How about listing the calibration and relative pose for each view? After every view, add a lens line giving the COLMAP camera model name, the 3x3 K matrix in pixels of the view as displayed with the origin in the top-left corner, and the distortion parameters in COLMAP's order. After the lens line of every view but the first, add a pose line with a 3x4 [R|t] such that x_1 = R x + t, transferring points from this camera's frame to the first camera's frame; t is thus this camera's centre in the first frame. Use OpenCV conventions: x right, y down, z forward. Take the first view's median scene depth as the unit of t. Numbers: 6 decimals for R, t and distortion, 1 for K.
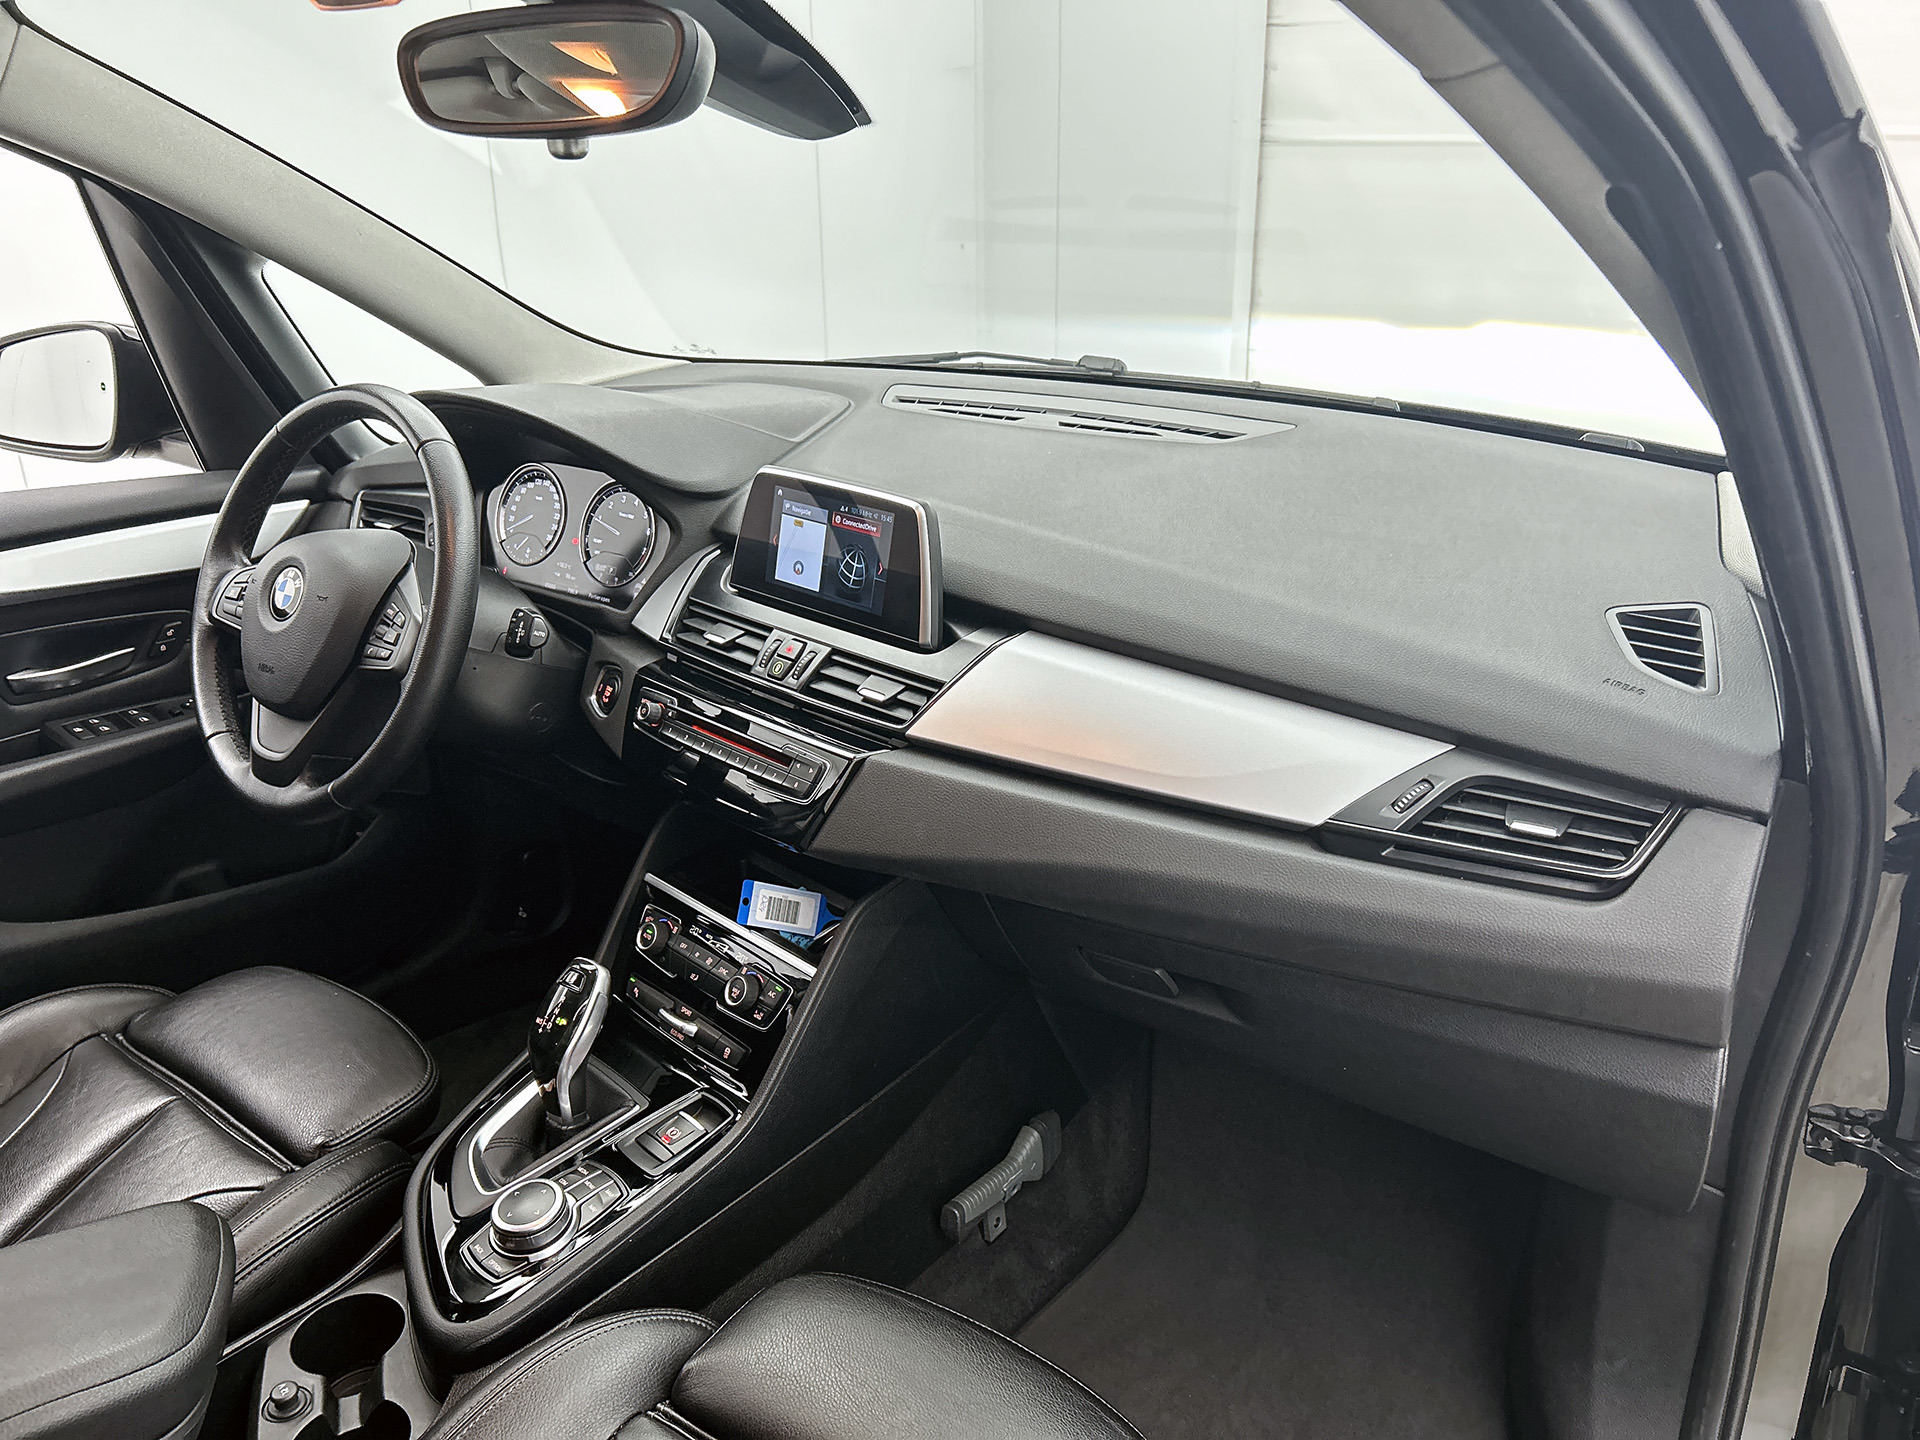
lens RADIAL K [[1444.0, 0, 951.0], [0, 1444.0, 724.8], [0, 0, 1]] dist [0.067323, -0.064802]
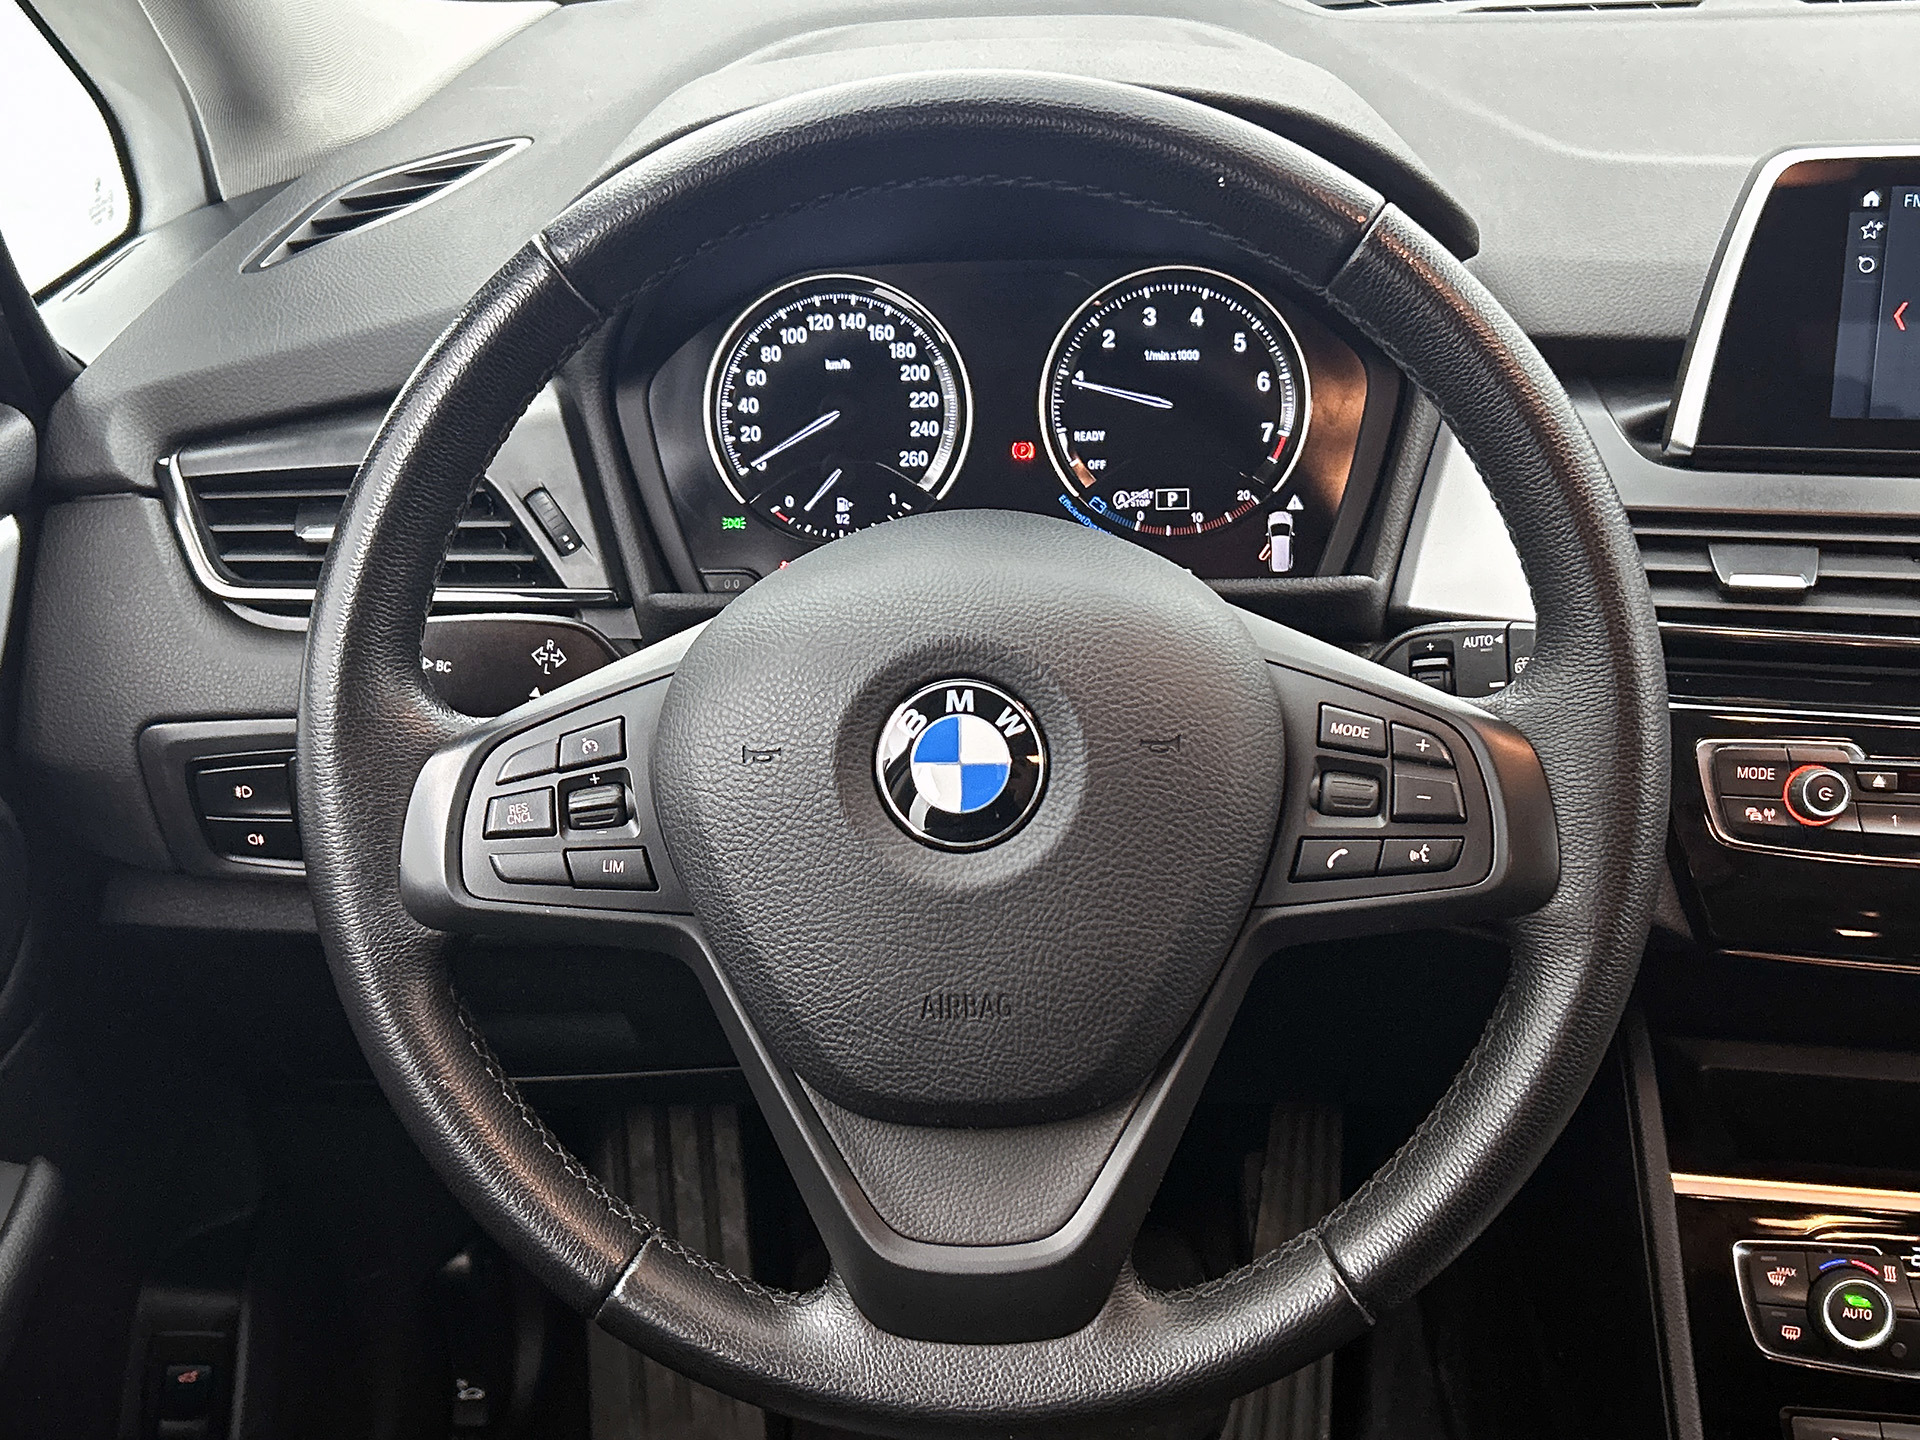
lens RADIAL K [[2233.0, 0, 966.9], [0, 2233.0, 733.1], [0, 0, 1]] dist [0.054603, 0.000000]
pose [[0.818213, -0.276548, 0.504033, -0.711065], [0.237655, 0.960992, 0.141475, -0.169480], [-0.523496, 0.004029, 0.852019, 0.593453]]
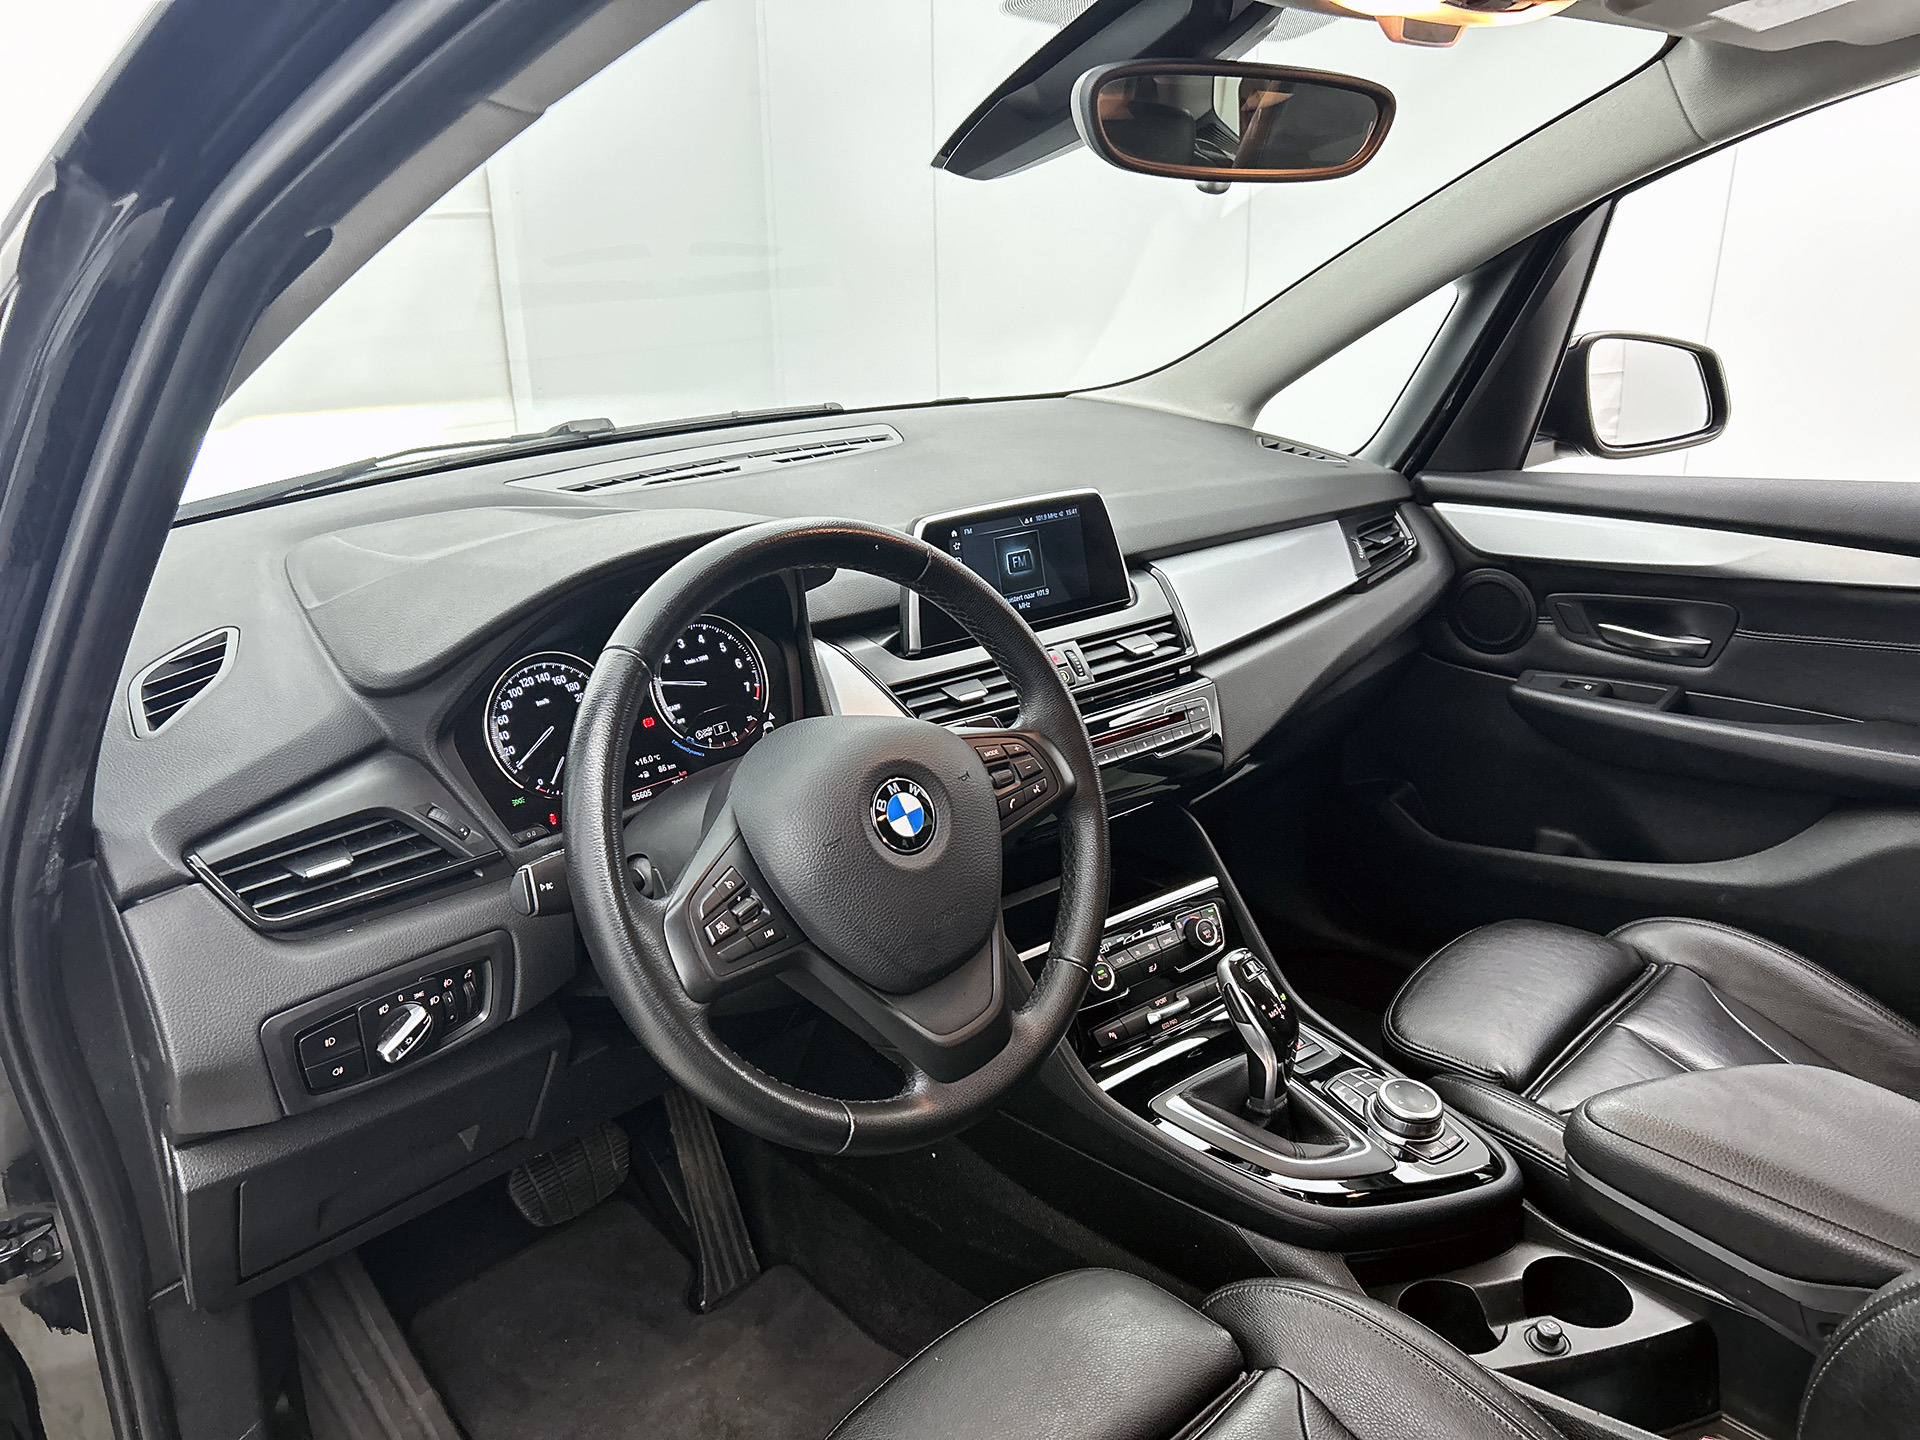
lens RADIAL K [[1444.0, 0, 956.1], [0, 1444.0, 750.8], [0, 0, 1]] dist [0.067323, -0.064802]
pose [[0.141075, -0.348090, 0.926785, -1.107160], [0.386571, 0.881199, 0.272124, -0.303675], [-0.911406, 0.319878, 0.258877, 0.801703]]
